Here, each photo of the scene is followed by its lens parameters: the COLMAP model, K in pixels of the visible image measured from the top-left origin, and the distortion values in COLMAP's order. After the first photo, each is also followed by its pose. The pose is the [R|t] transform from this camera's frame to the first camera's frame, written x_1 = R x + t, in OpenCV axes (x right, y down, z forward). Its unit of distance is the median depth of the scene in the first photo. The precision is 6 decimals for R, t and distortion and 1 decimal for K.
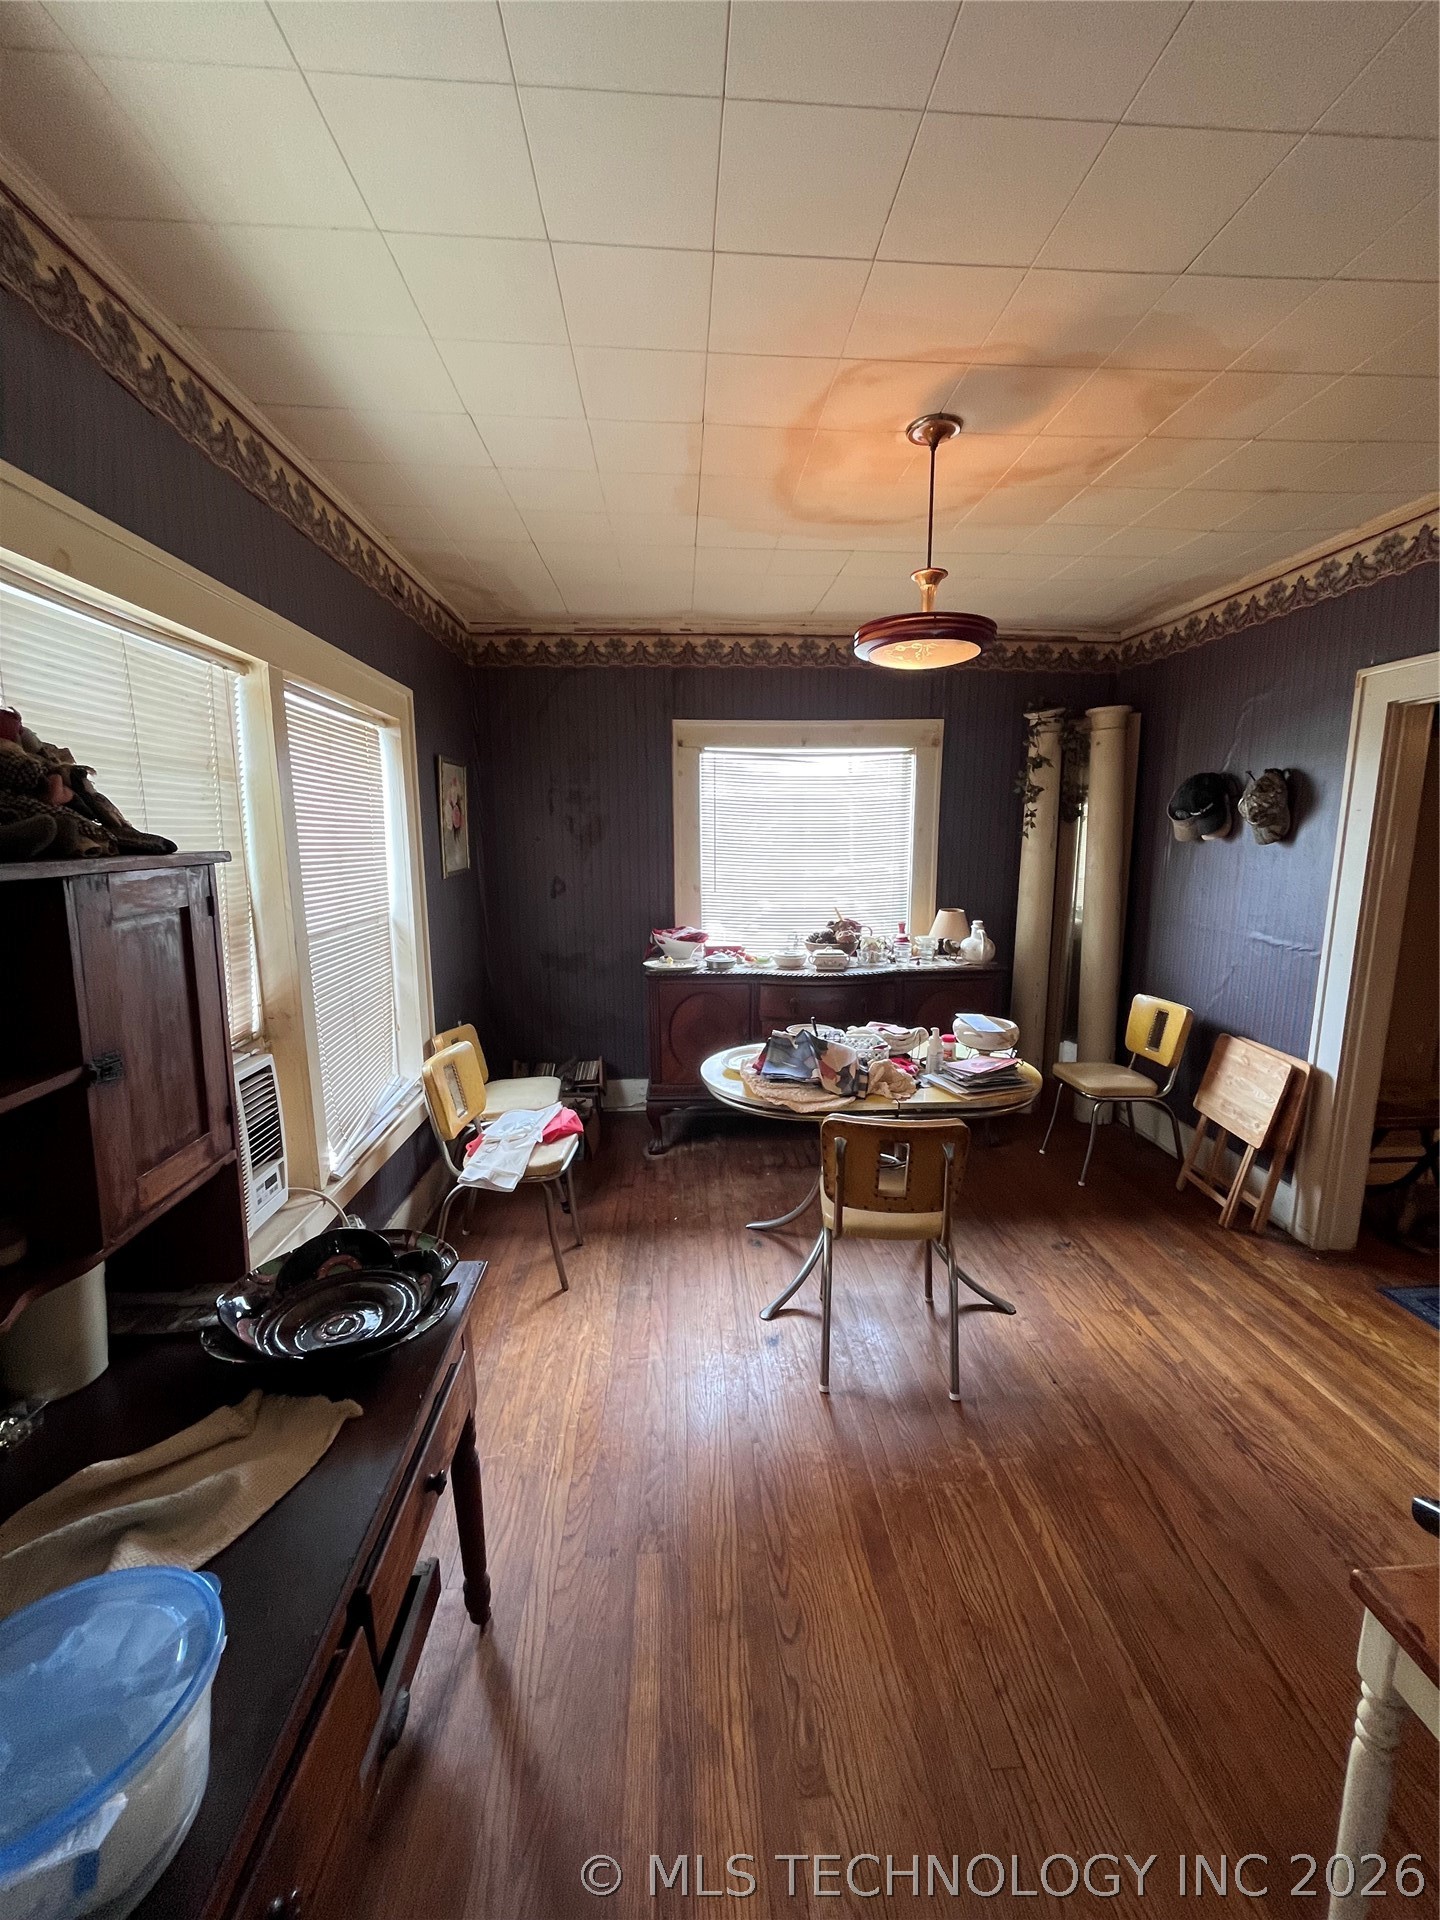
lens RADIAL K [[772.7, 0, 714.9], [0, 772.7, 959.5], [0, 0, 1]] dist [-0.003921, -0.000456]
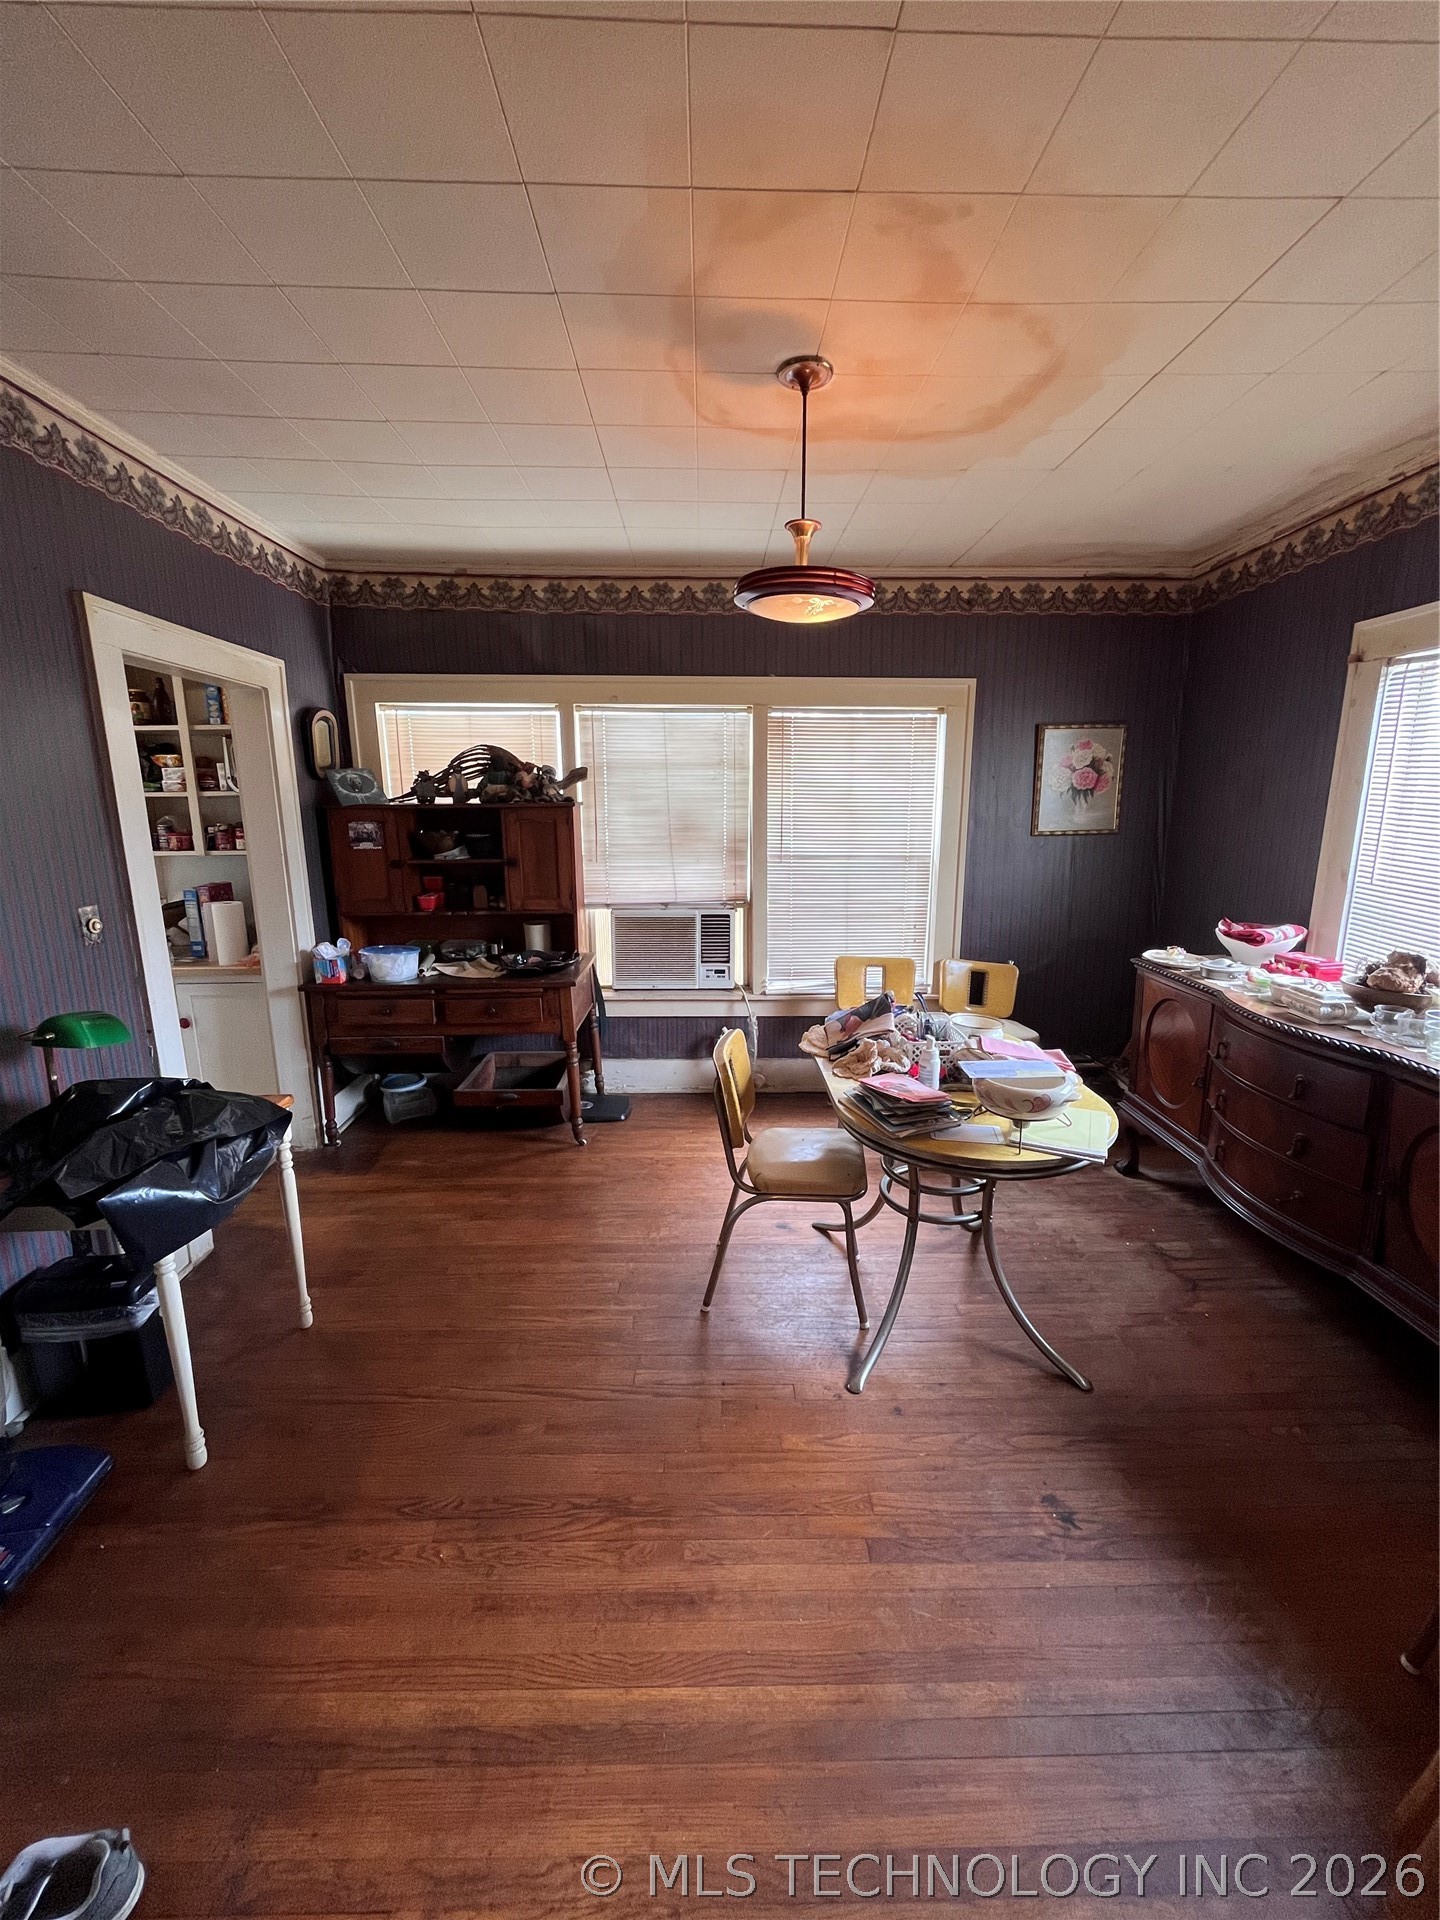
lens RADIAL K [[772.7, 0, 720.0], [0, 772.7, 957.7], [0, 0, 1]] dist [-0.003921, -0.000456]
pose [[-0.032374, 0.197848, -0.979698, 0.696551], [-0.159436, 0.966638, 0.200479, -0.075133], [0.986677, 0.162689, 0.000250, 0.507453]]
